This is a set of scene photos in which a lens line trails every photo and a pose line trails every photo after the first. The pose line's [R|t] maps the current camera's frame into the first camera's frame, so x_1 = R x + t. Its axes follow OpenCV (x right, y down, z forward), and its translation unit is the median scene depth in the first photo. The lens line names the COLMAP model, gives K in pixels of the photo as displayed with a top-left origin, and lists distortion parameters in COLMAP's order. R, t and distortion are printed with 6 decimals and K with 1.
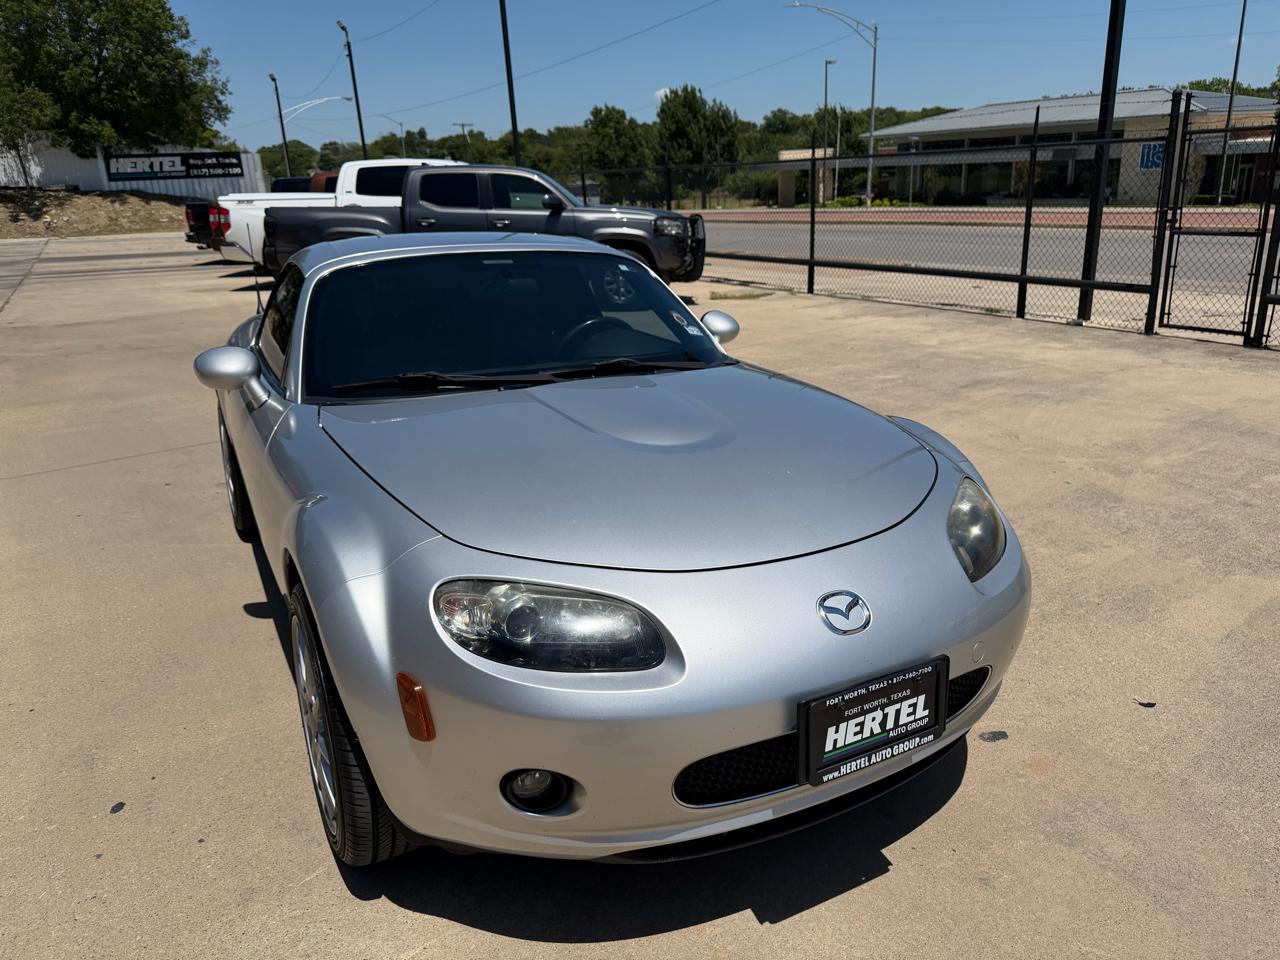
lens RADIAL K [[904.9, 0, 637.0], [0, 904.9, 487.7], [0, 0, 1]] dist [0.018864, -0.030848]
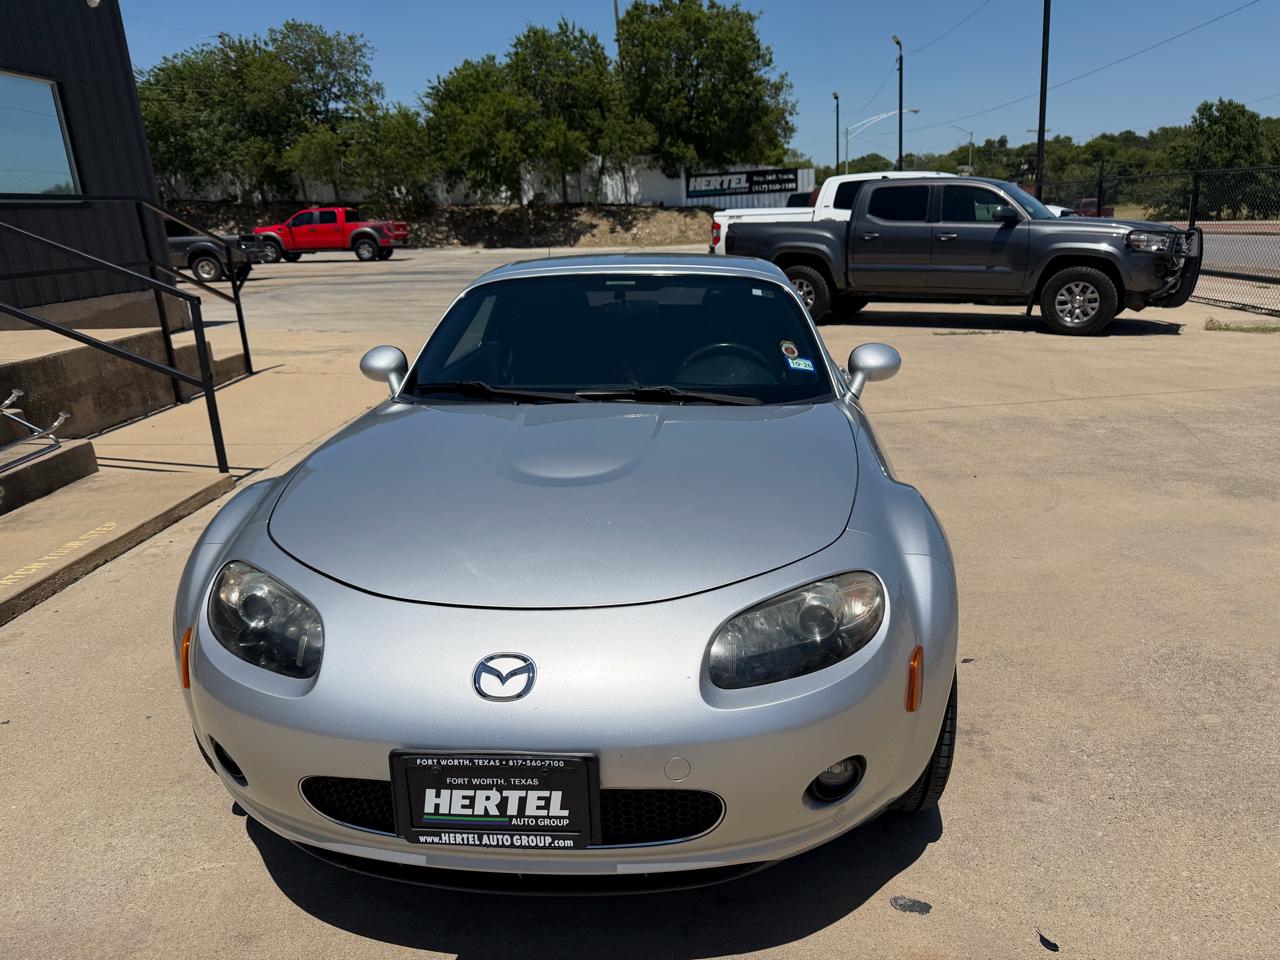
lens RADIAL K [[898.4, 0, 636.5], [0, 898.4, 494.5], [0, 0, 1]] dist [0.026164, -0.039403]
pose [[0.837438, 0.157414, -0.523371, 0.089661], [-0.158881, 0.986385, 0.042451, -0.012060], [0.522928, 0.047604, 0.851047, 0.031572]]
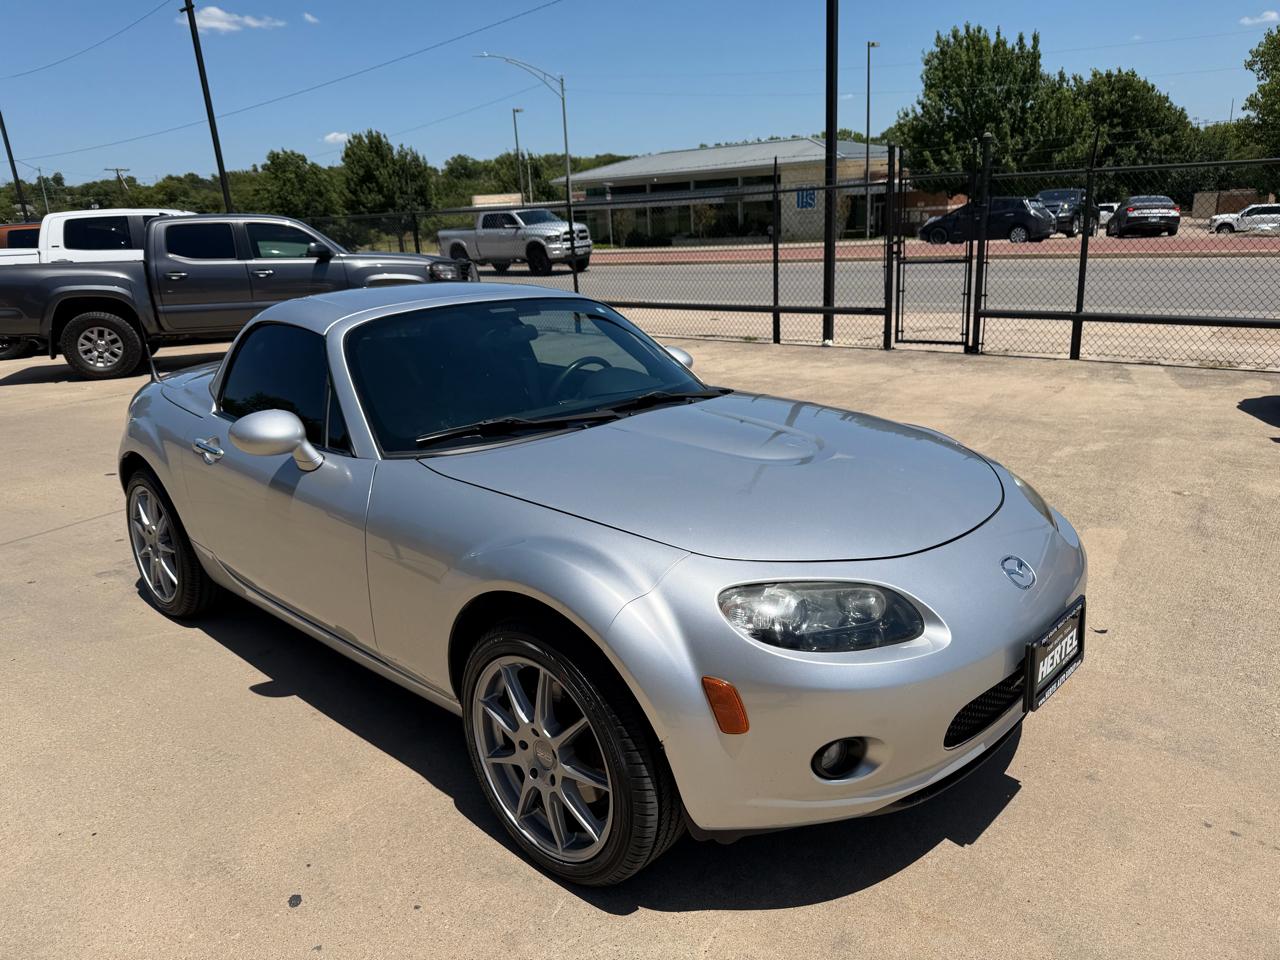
lens RADIAL K [[890.2, 0, 636.9], [0, 890.2, 497.0], [0, 0, 1]] dist [0.113637, -0.183882]
pose [[0.947718, -0.109289, 0.299809, -0.069819], [0.119117, 0.992772, -0.014642, -0.000725], [-0.296042, 0.049589, 0.953887, -0.002915]]
